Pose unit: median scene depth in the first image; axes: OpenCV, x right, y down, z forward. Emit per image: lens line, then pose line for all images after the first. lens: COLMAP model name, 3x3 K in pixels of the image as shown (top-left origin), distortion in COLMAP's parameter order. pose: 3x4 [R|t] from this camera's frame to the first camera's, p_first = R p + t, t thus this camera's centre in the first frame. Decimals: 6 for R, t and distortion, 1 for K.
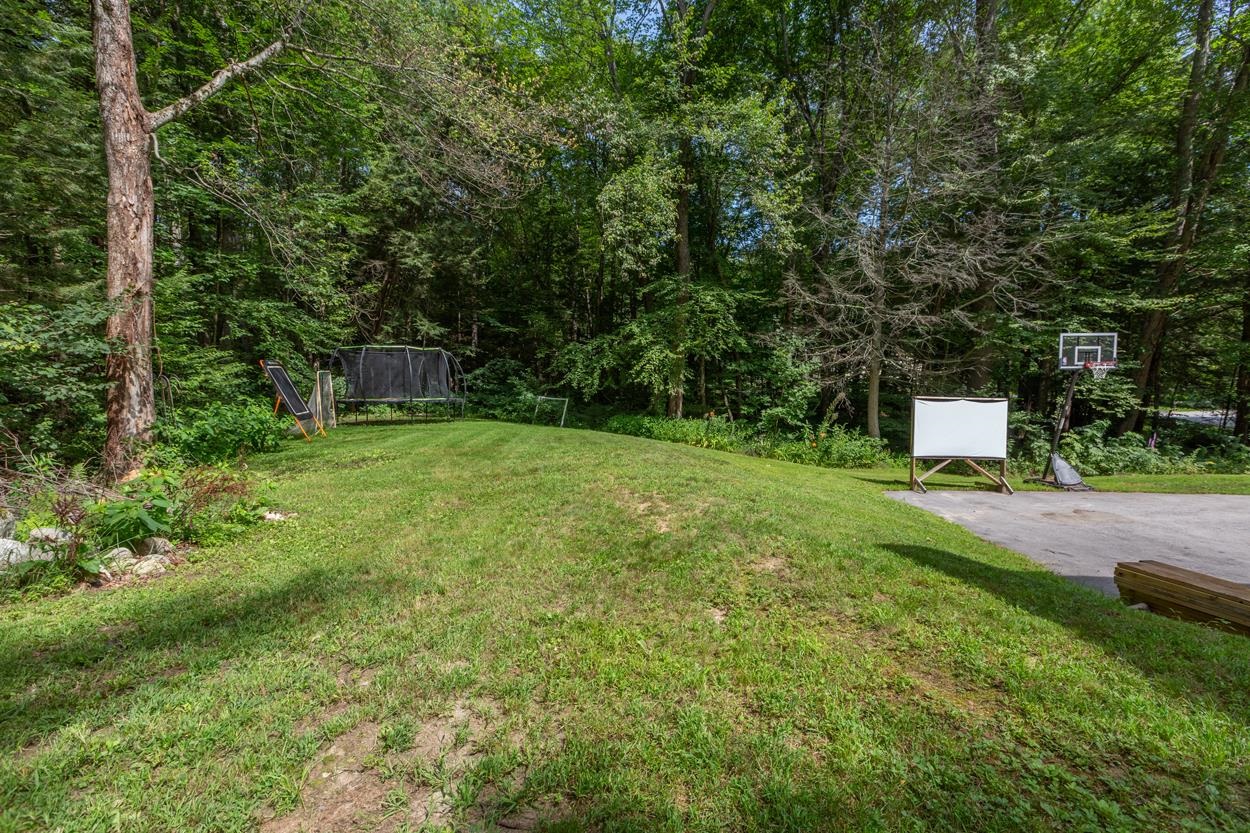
lens RADIAL K [[557.6, 0, 625.2], [0, 557.6, 410.5], [0, 0, 1]] dist [-0.001572, 0.000083]
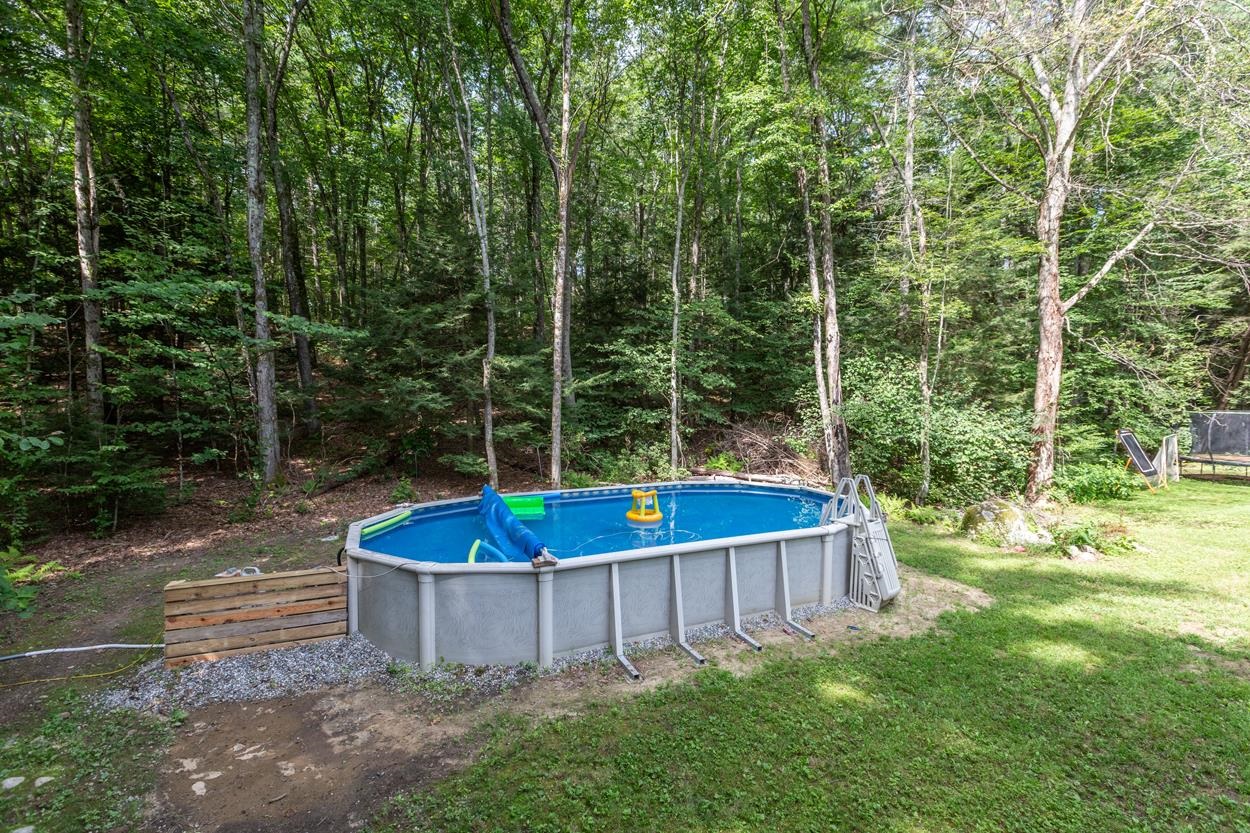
lens RADIAL K [[557.6, 0, 624.5], [0, 557.6, 416.8], [0, 0, 1]] dist [-0.001572, 0.000083]
pose [[0.311701, 0.040754, -0.949306, 0.400058], [-0.040602, 0.998738, 0.029545, -0.160920], [0.949312, 0.029334, 0.312962, -0.850771]]
